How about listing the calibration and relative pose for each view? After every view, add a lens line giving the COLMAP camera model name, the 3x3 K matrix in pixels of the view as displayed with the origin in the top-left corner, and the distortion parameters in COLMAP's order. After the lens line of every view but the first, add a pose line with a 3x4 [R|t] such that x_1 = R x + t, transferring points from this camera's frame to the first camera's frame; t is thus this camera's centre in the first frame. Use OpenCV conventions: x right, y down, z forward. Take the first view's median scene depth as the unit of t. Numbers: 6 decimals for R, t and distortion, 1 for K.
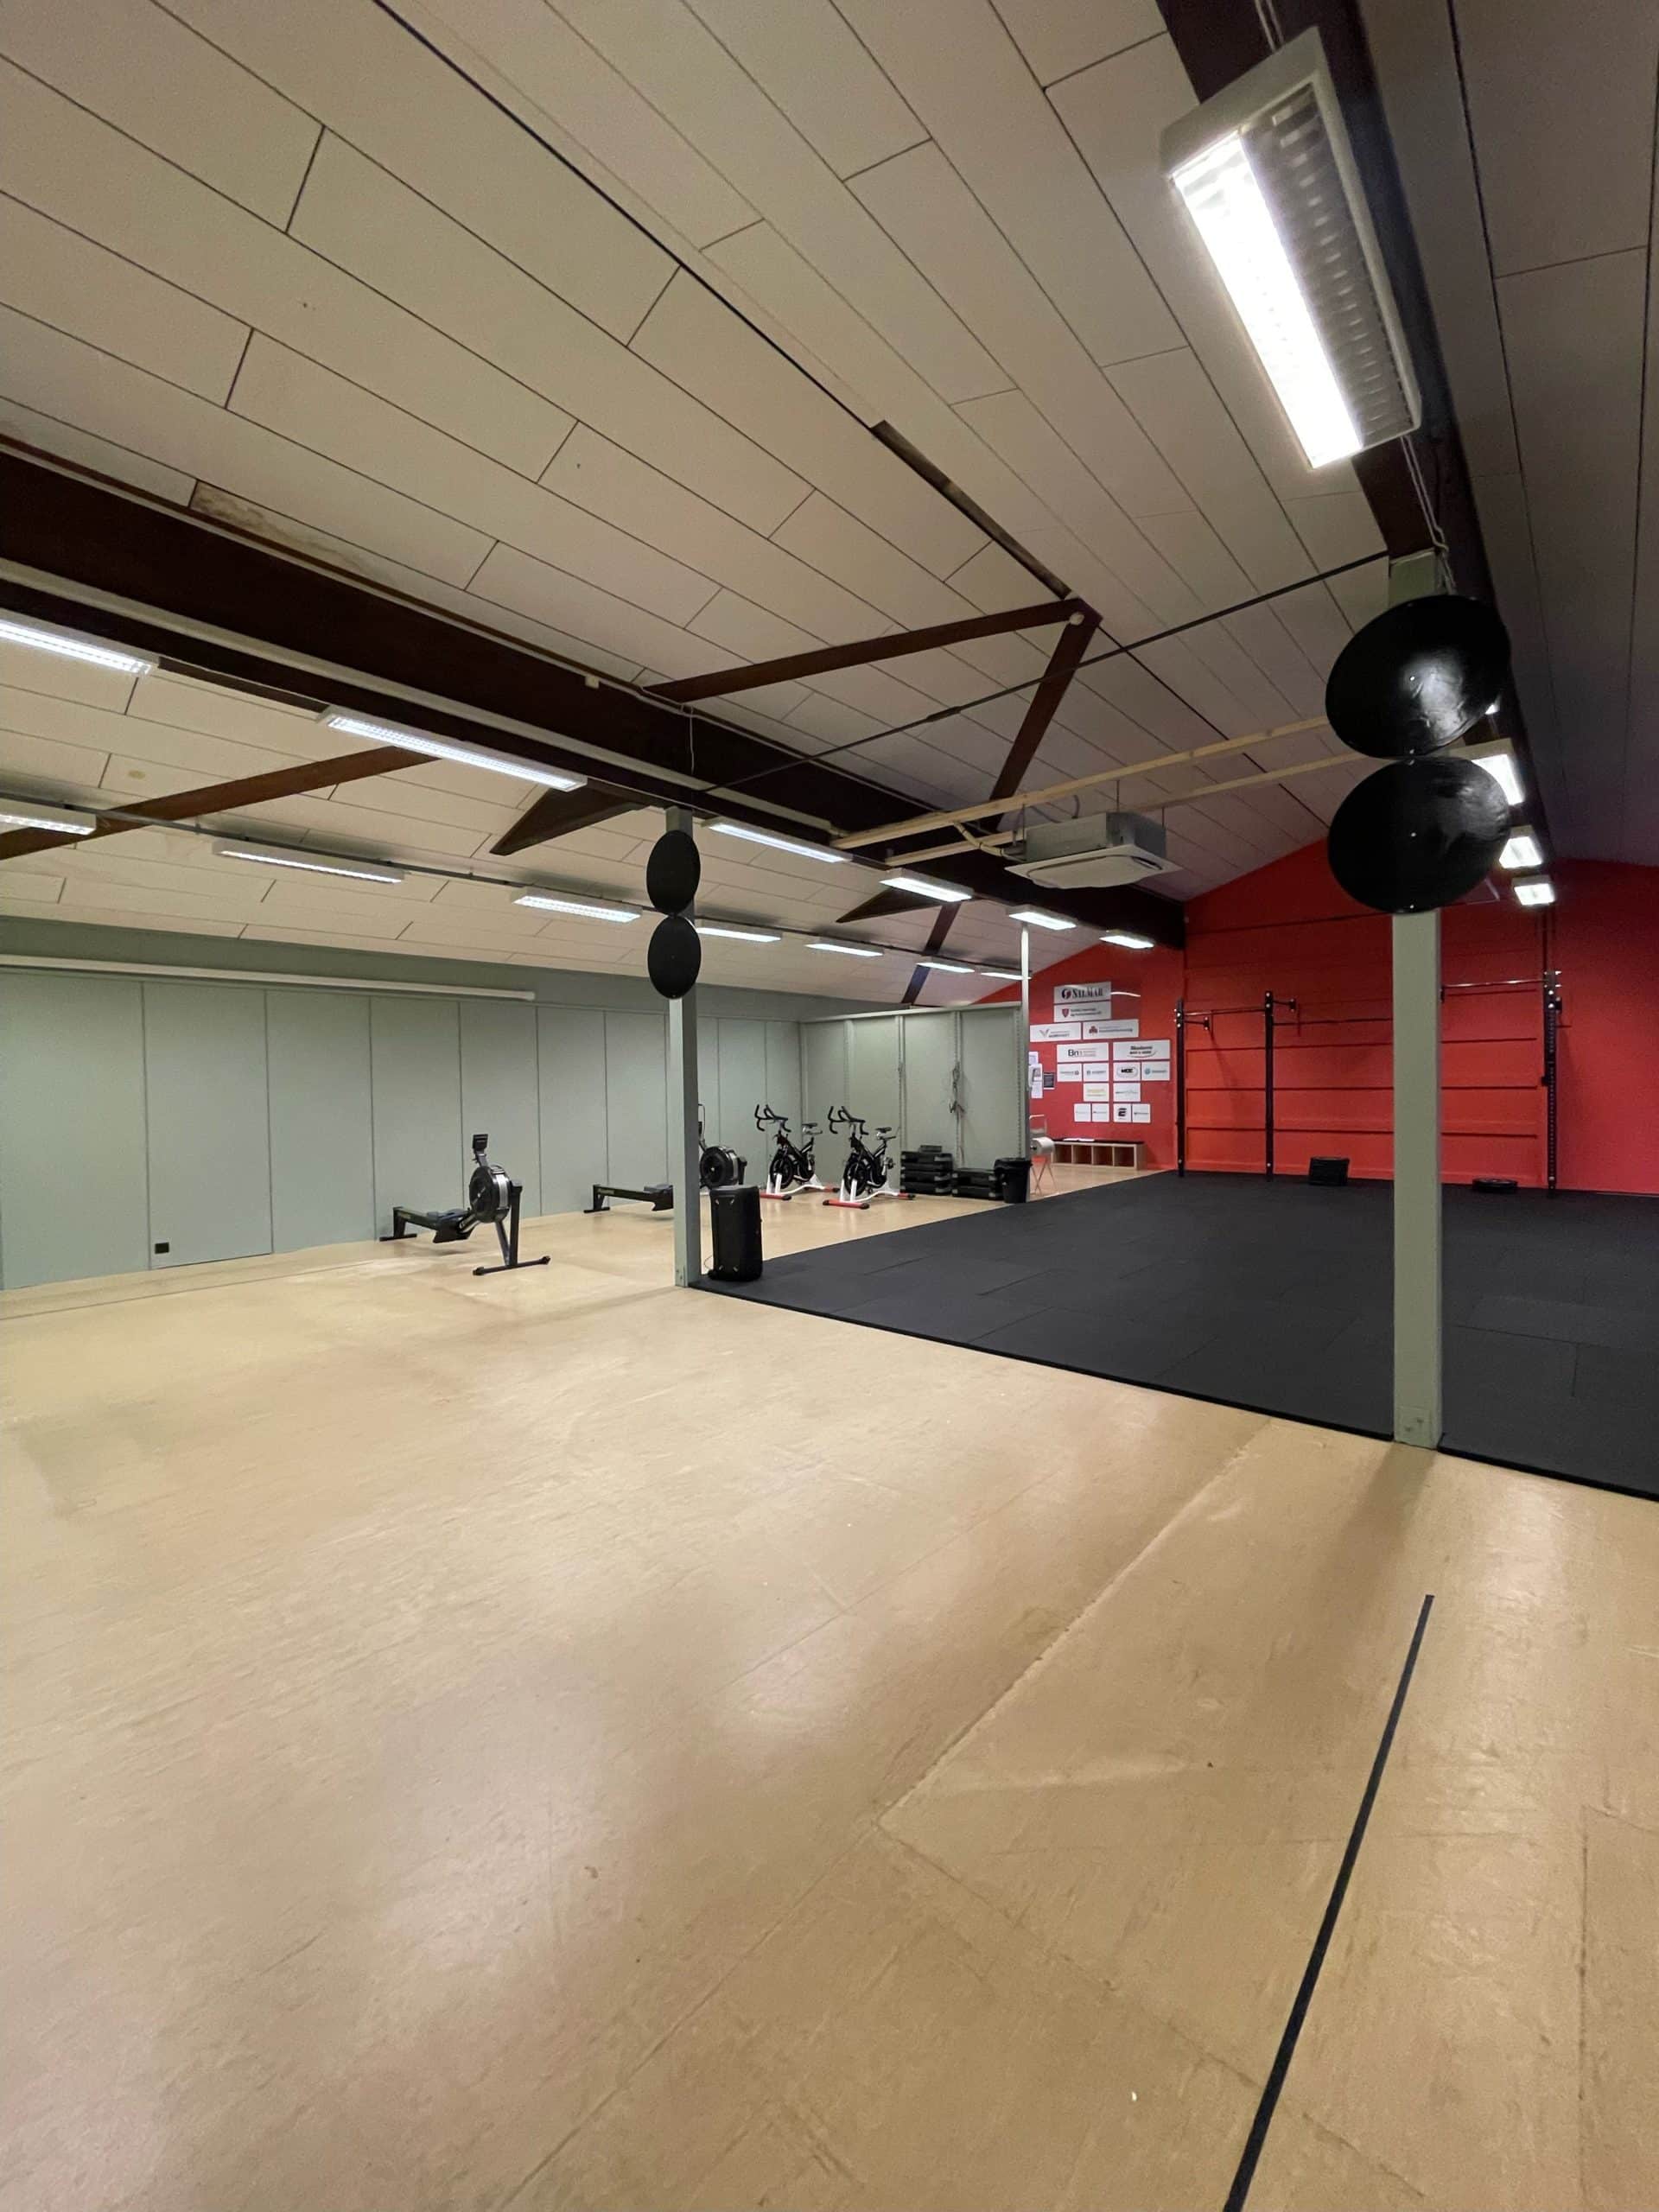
lens RADIAL K [[883.5, 0, 808.4], [0, 883.5, 1096.5], [0, 0, 1]] dist [-0.003568, -0.000059]
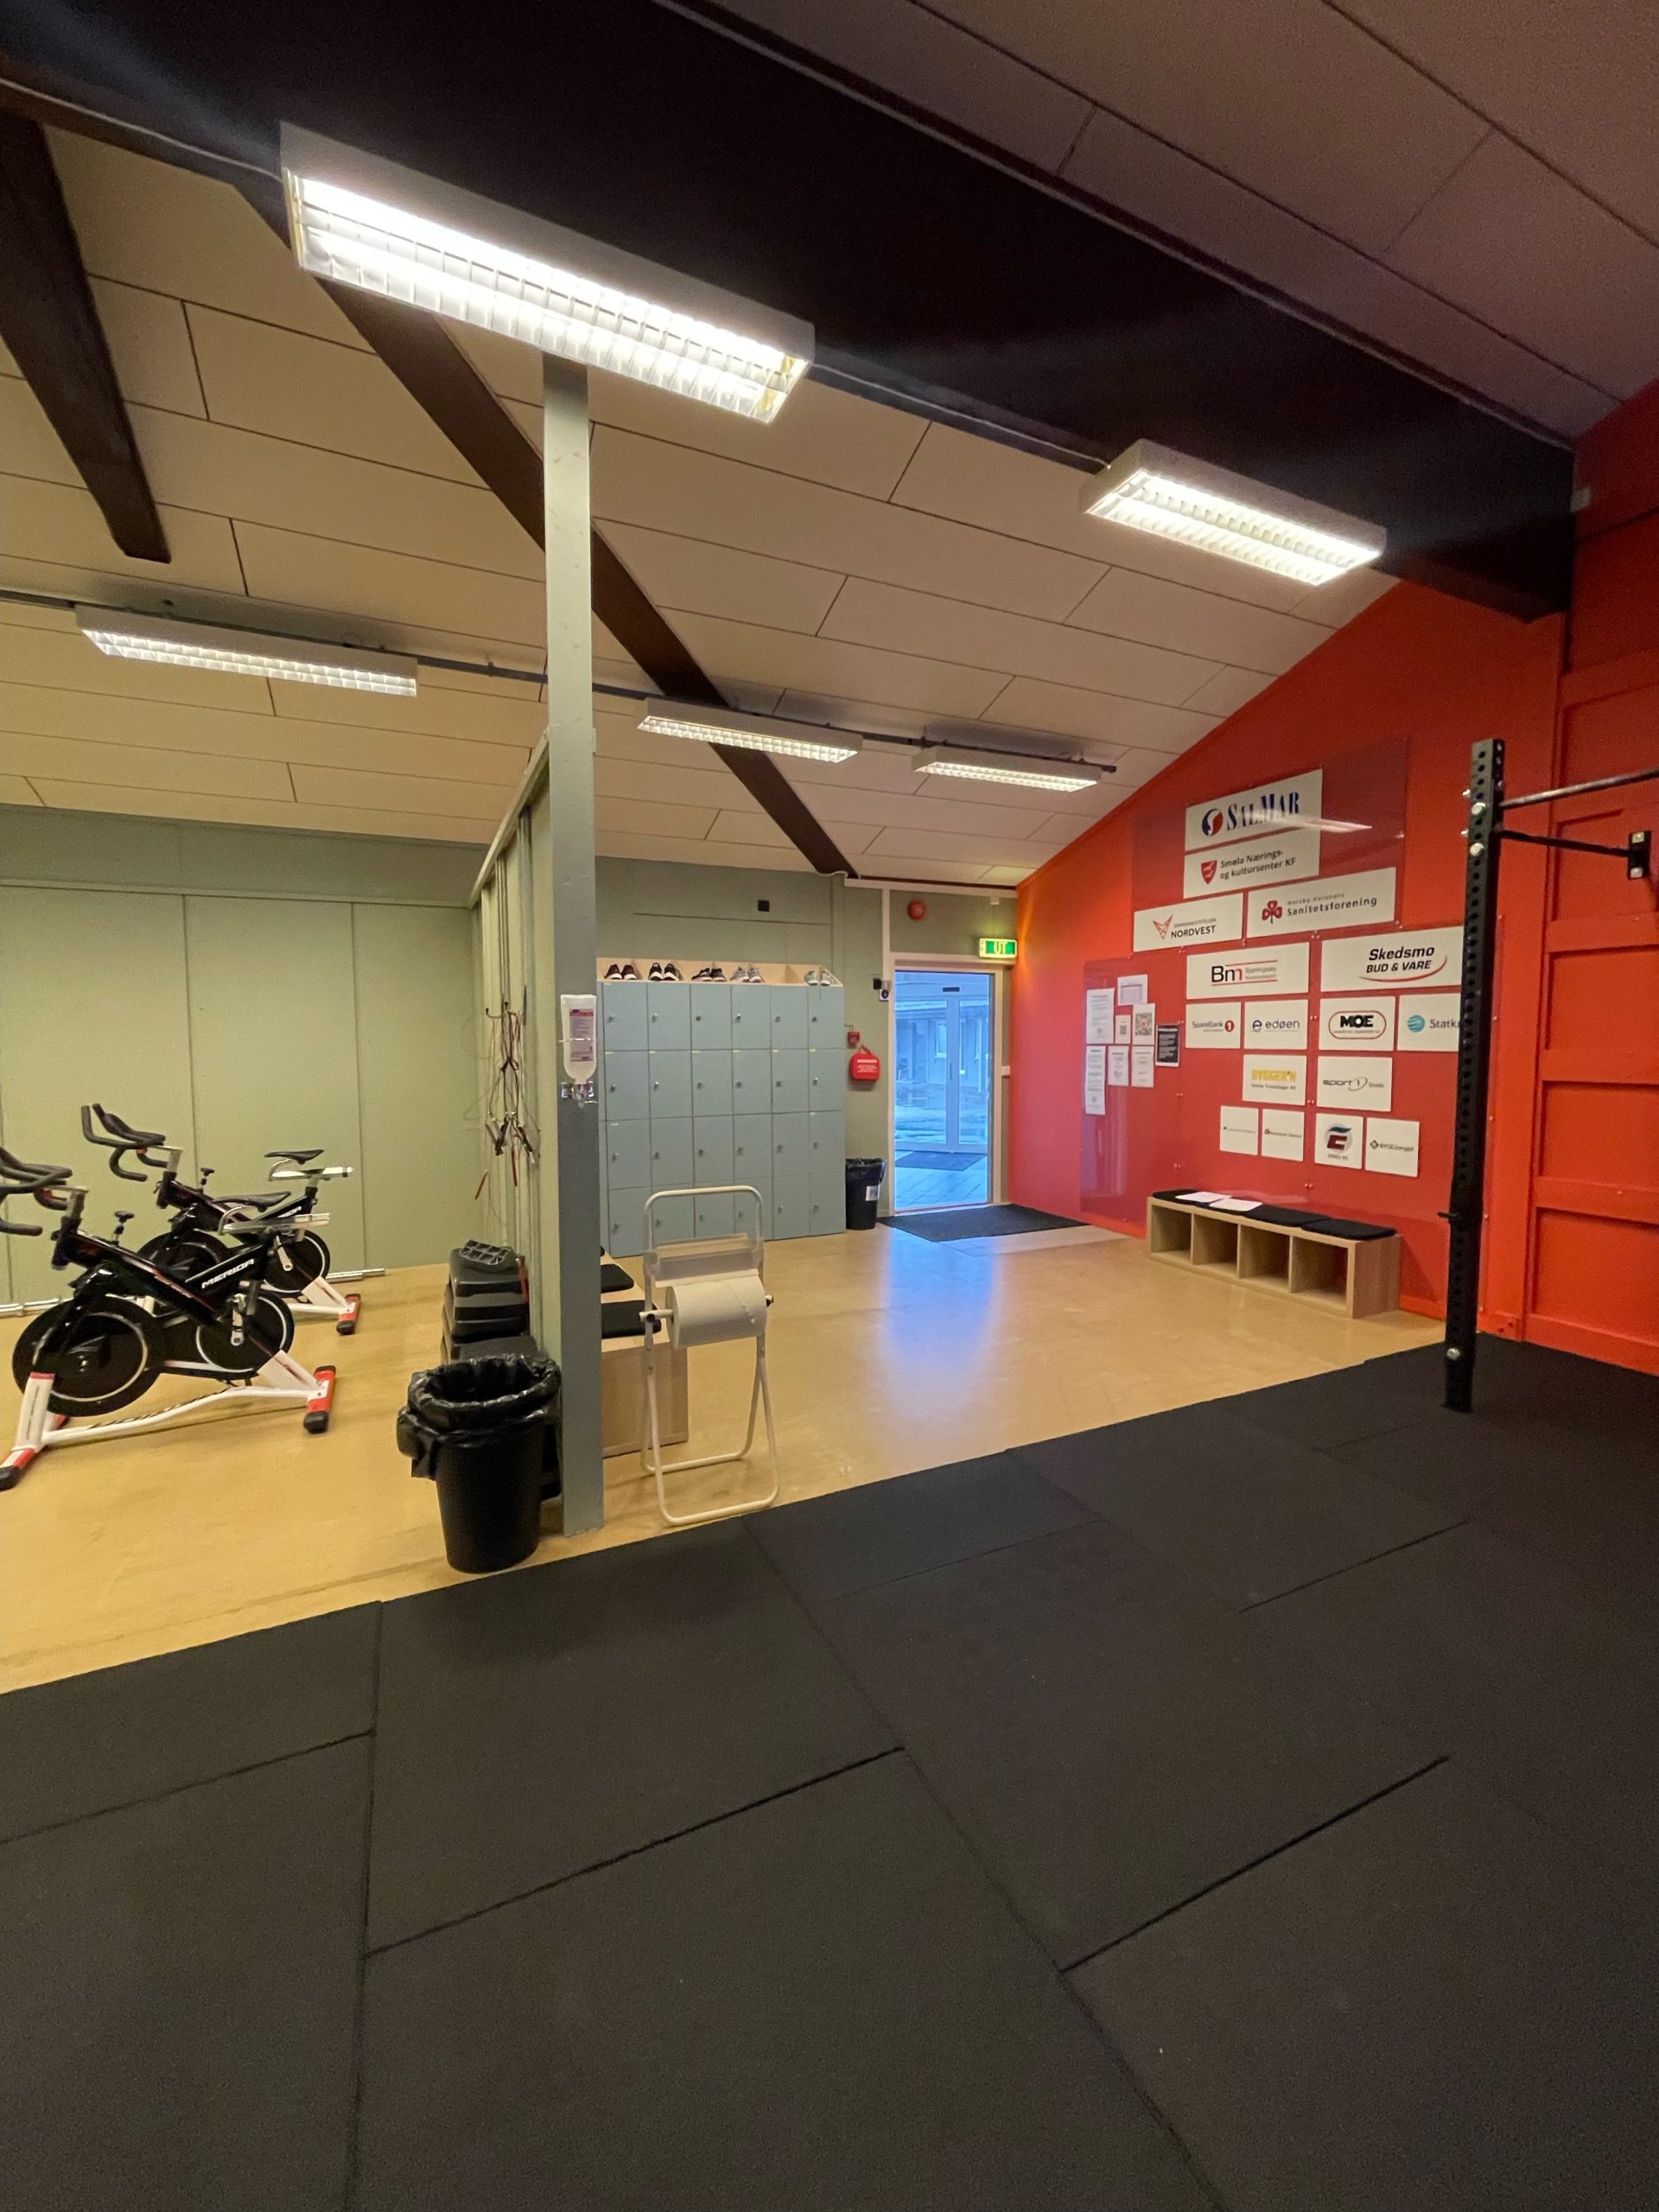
lens RADIAL K [[883.5, 0, 825.2], [0, 883.5, 1099.8], [0, 0, 1]] dist [-0.003568, -0.000059]
pose [[0.917502, 0.040923, -0.395620, 0.302721], [-0.018174, 0.997967, 0.061083, -0.015376], [0.397316, -0.048854, 0.916381, 0.587201]]
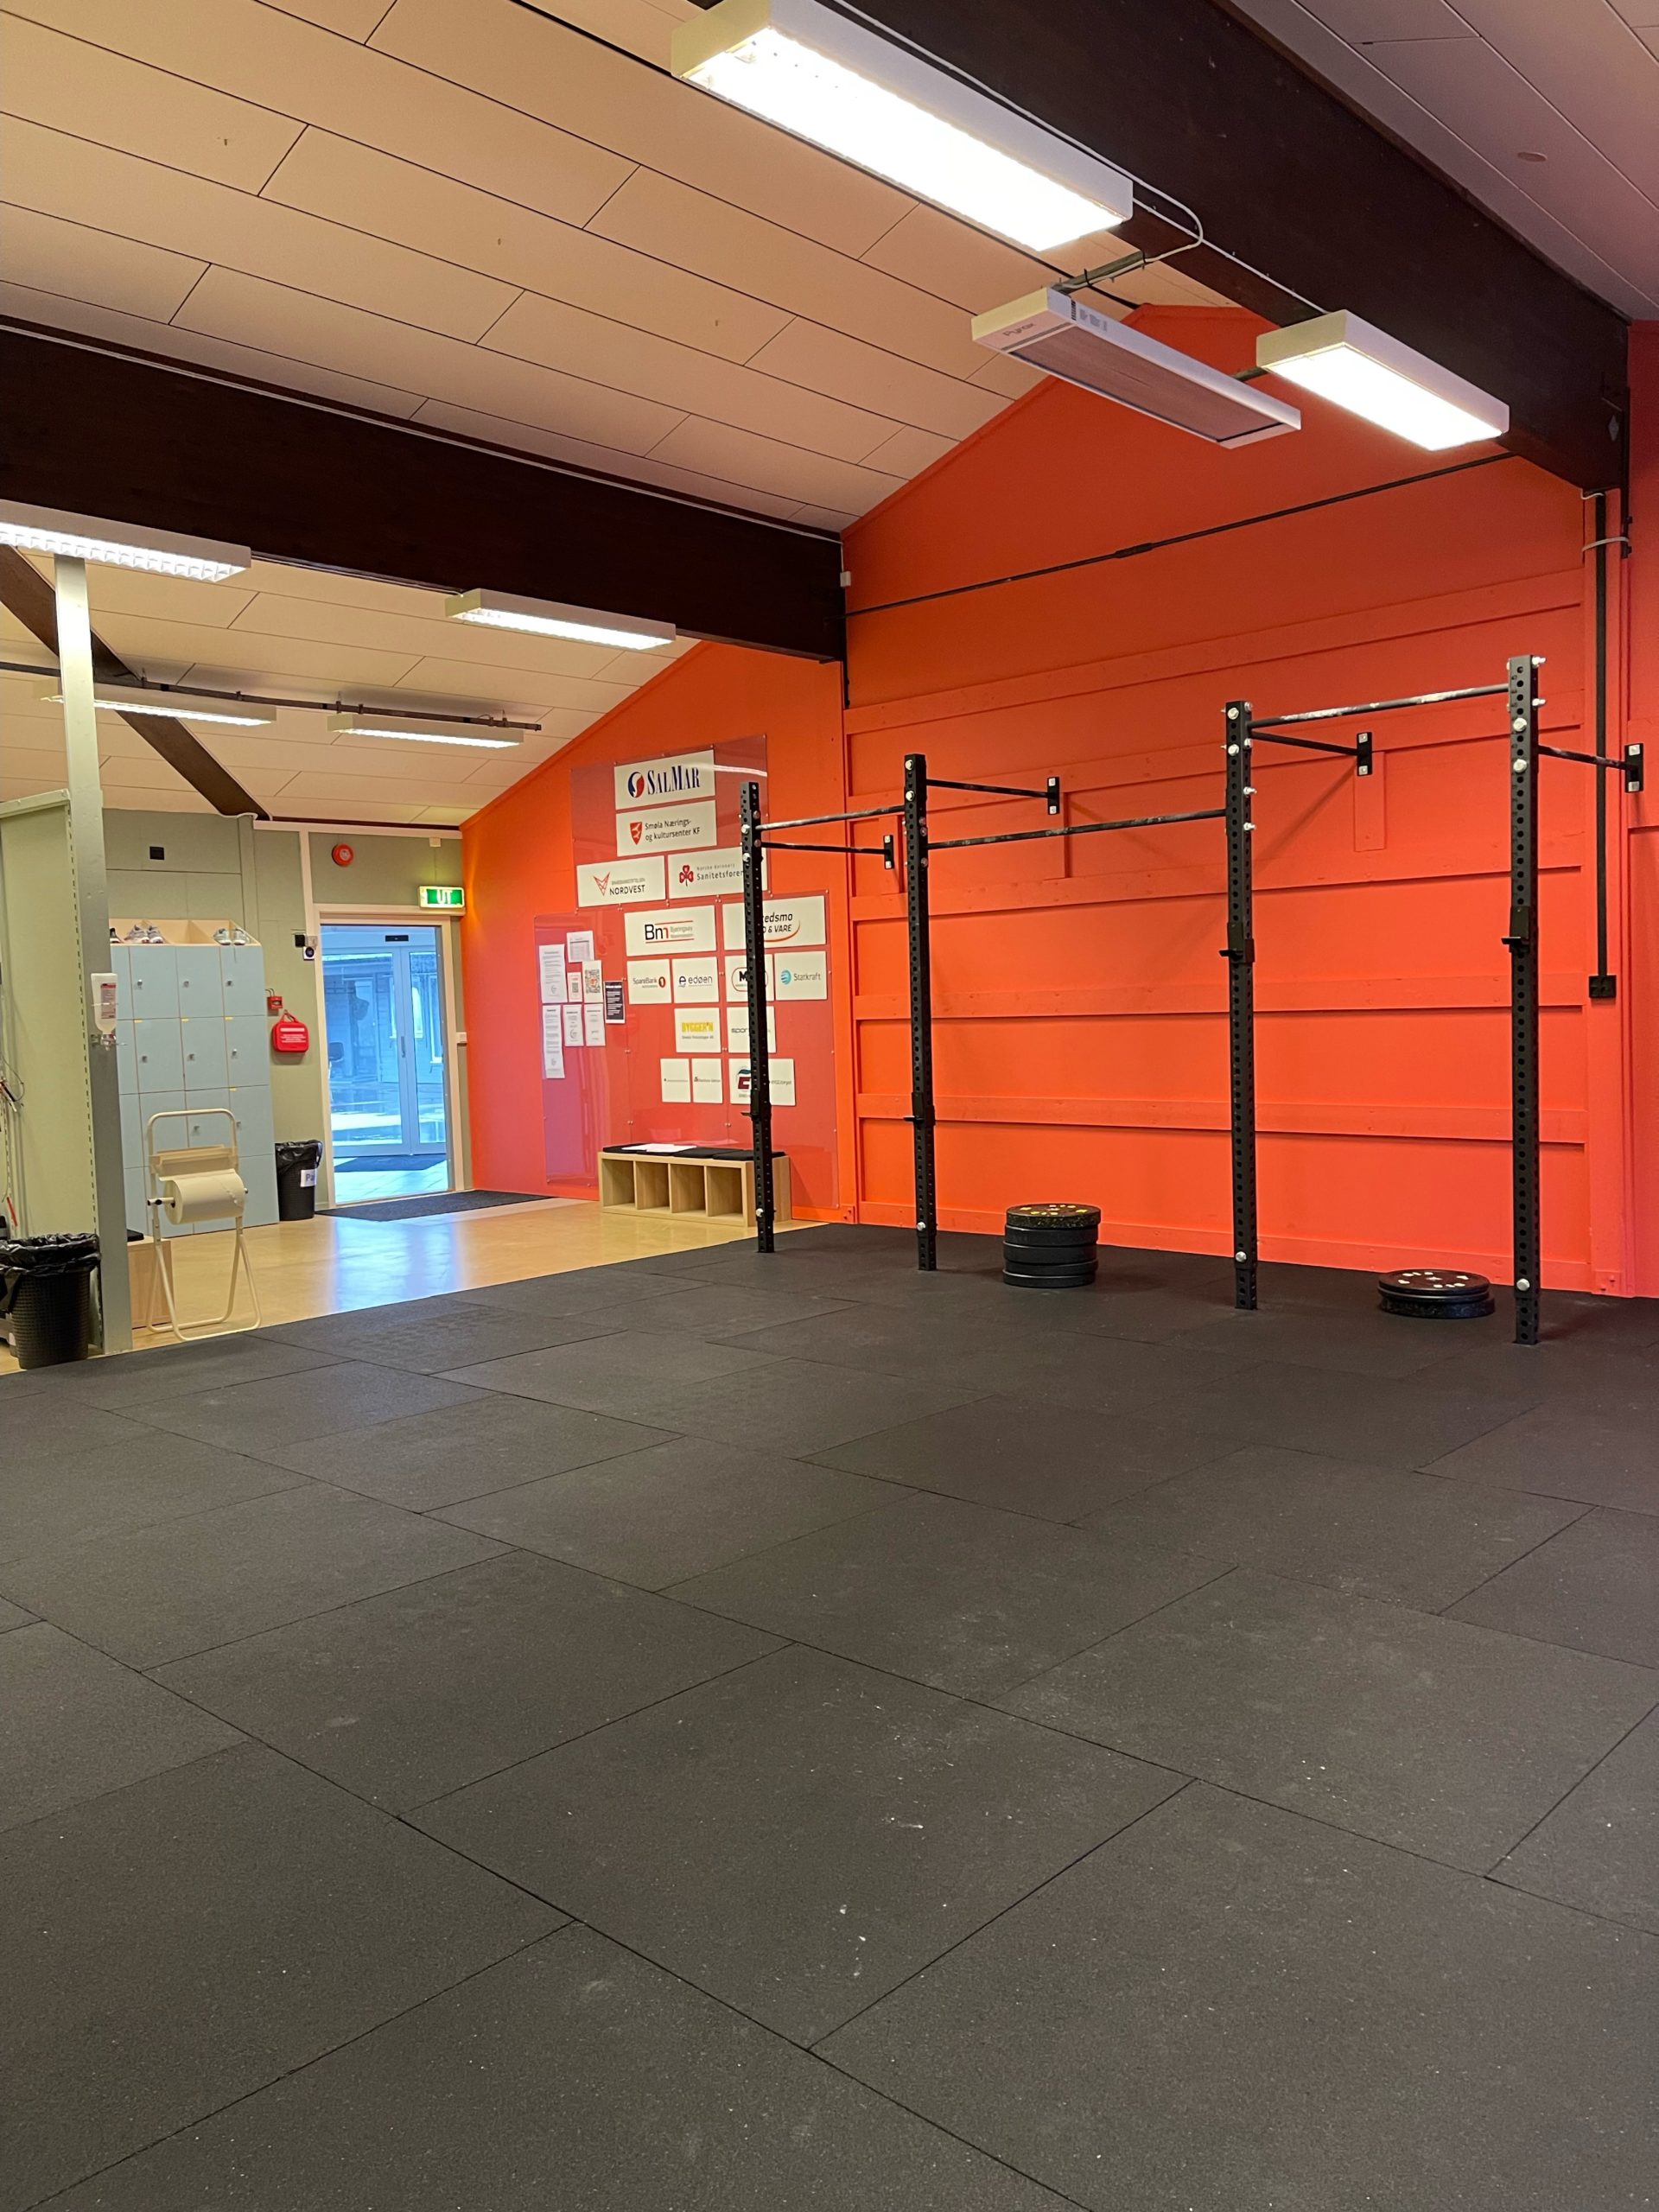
lens RADIAL K [[1672.3, 0, 846.0], [0, 1672.3, 1117.5], [0, 0, 1]] dist [0.072704, -0.009743]
pose [[0.999576, -0.013541, -0.025776, 0.416555], [0.015005, 0.998236, 0.057447, -0.007711], [0.024952, -0.057809, 0.998016, 0.238502]]
